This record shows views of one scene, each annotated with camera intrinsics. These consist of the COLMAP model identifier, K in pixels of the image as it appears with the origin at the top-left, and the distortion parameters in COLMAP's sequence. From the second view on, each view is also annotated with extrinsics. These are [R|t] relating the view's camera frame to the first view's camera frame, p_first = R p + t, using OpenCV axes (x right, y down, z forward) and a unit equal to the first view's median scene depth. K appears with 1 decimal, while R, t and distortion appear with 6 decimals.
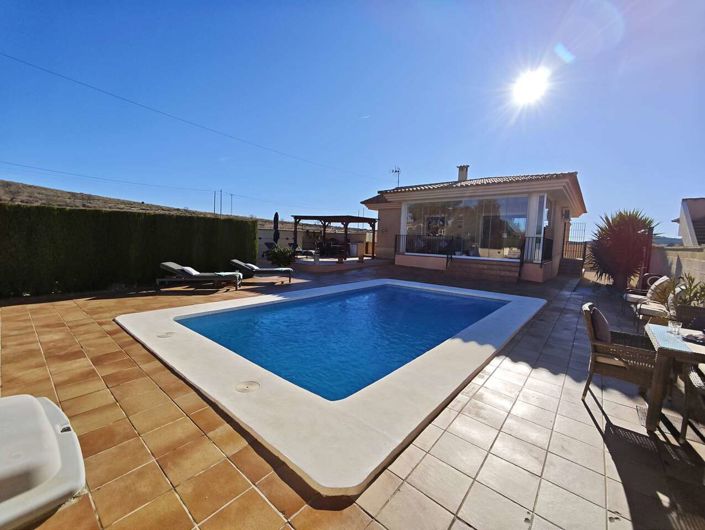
lens RADIAL K [[294.5, 0, 343.7], [0, 294.5, 262.2], [0, 0, 1]] dist [-0.003706, 0.000866]
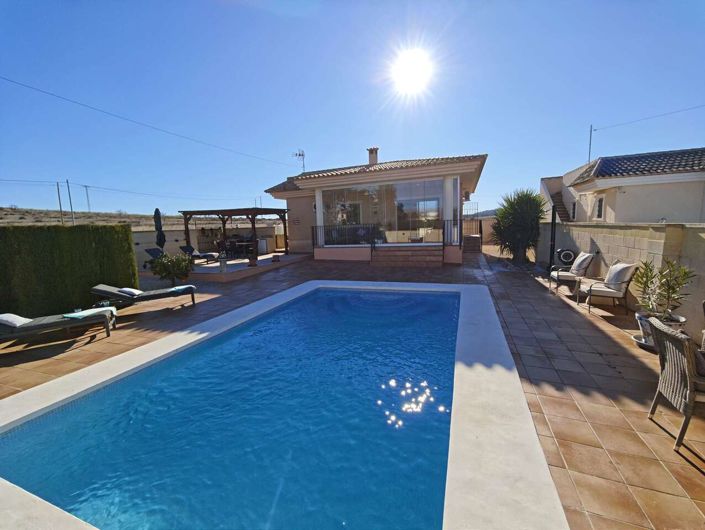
lens RADIAL K [[297.4, 0, 343.4], [0, 297.4, 265.5], [0, 0, 1]] dist [-0.000286, 0.000387]
pose [[0.942172, -0.114317, 0.315028, -0.031892], [0.097868, 0.992901, 0.067604, -0.025449], [-0.320520, -0.032864, 0.946672, 0.105338]]
